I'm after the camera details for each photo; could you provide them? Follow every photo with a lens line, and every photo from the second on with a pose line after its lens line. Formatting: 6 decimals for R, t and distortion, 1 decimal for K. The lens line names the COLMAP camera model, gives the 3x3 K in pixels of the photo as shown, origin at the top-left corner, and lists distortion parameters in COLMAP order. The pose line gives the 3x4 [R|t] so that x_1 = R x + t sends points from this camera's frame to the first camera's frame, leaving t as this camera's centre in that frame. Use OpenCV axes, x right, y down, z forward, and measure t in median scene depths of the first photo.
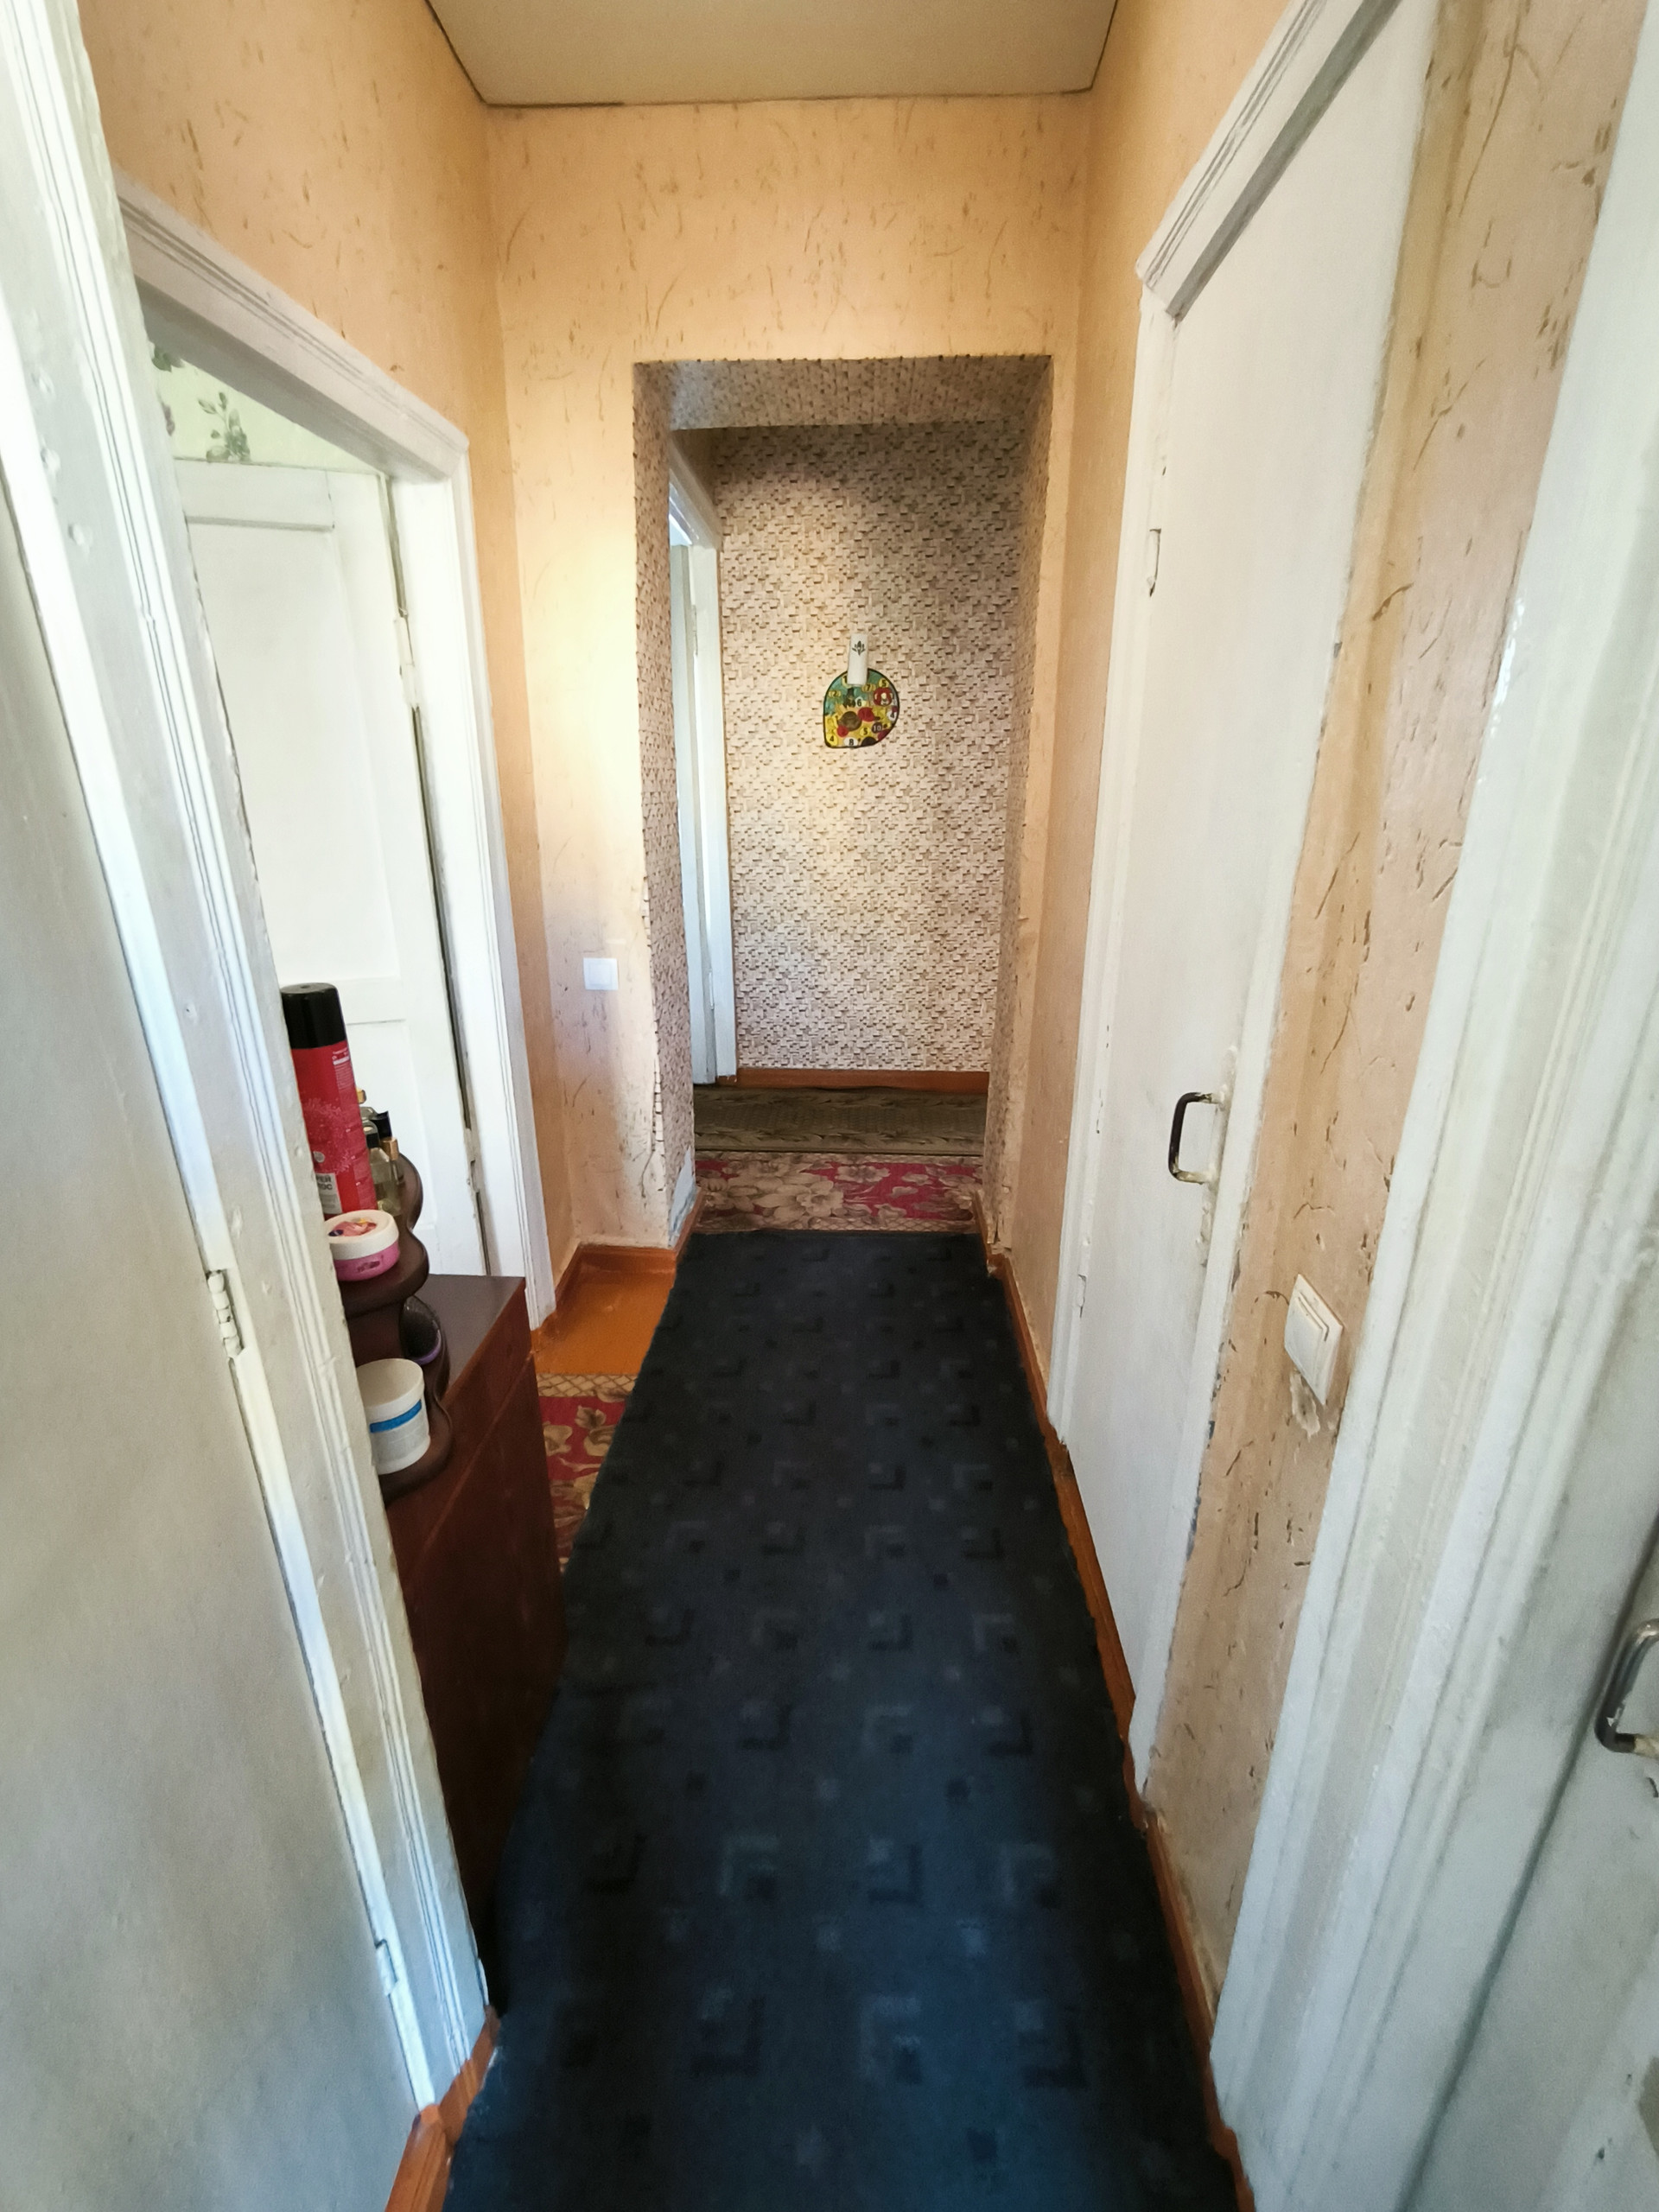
lens RADIAL K [[960.8, 0, 831.0], [0, 960.8, 1106.1], [0, 0, 1]] dist [-0.007235, 0.006061]
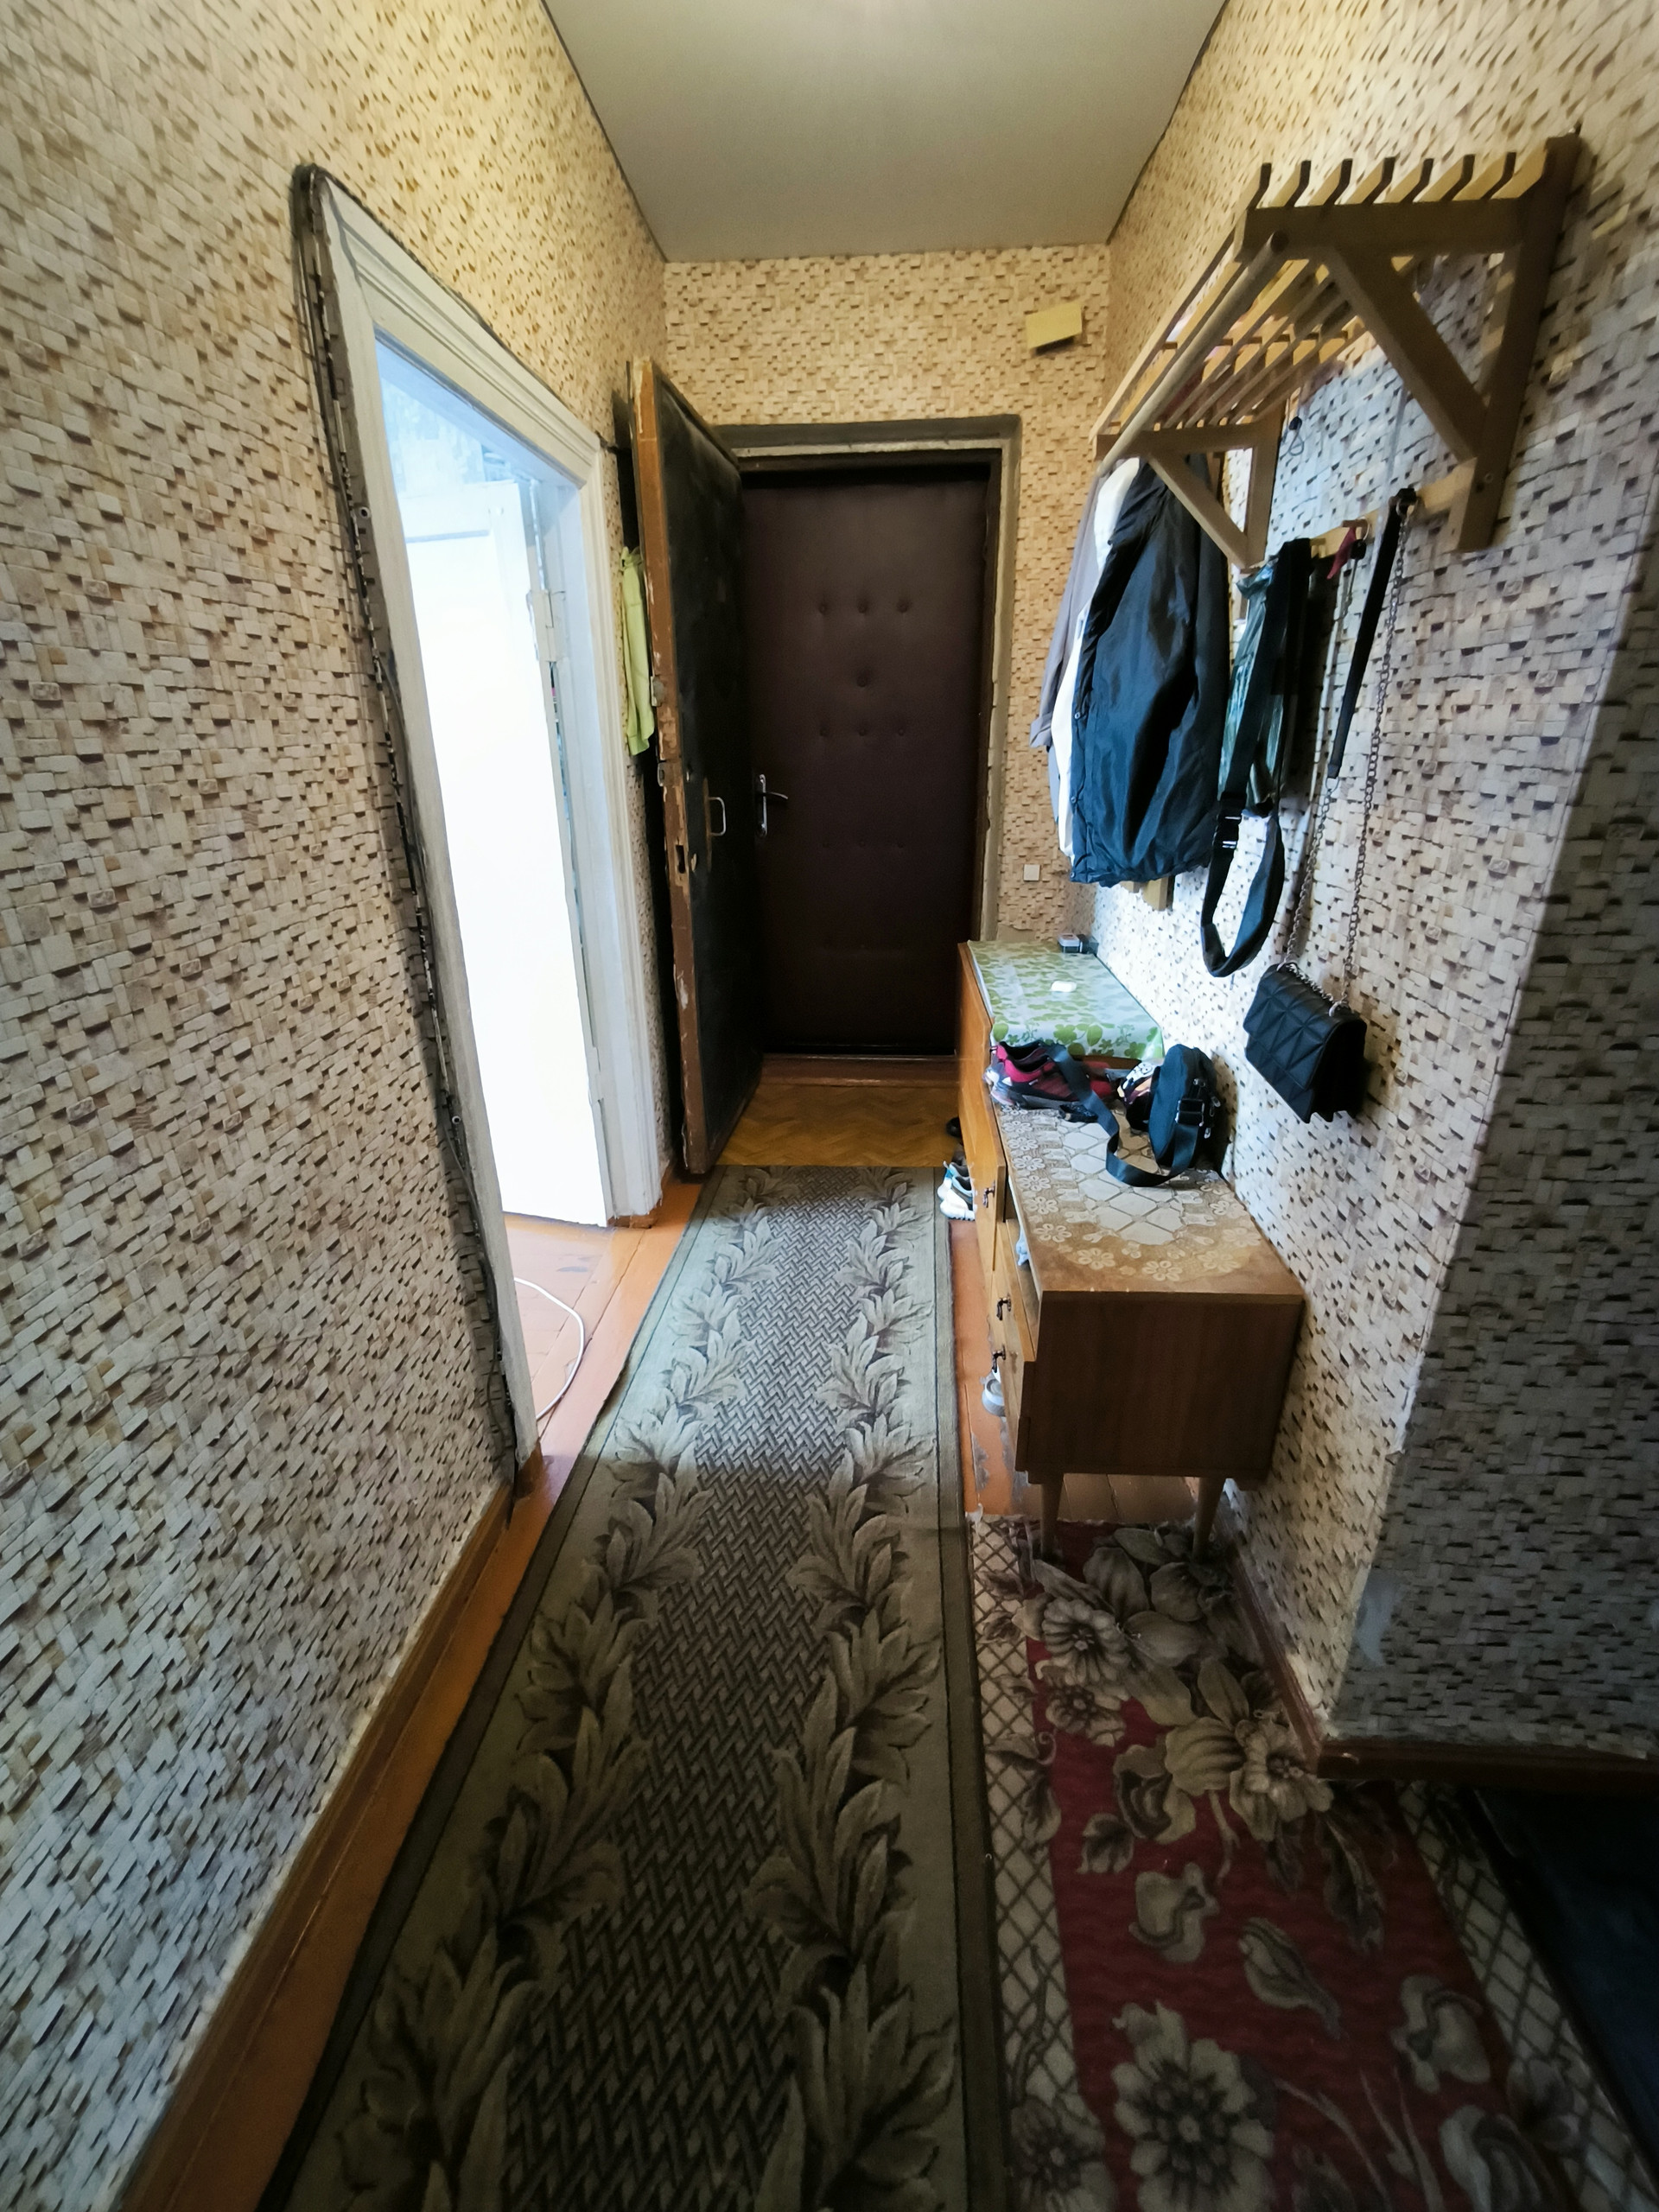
lens RADIAL K [[960.8, 0, 829.1], [0, 960.8, 1108.9], [0, 0, 1]] dist [-0.007235, 0.006061]
pose [[0.031892, -0.367180, 0.929603, -0.129317], [0.348888, 0.875662, 0.333905, -0.335202], [-0.936622, 0.313678, 0.156031, 0.955207]]
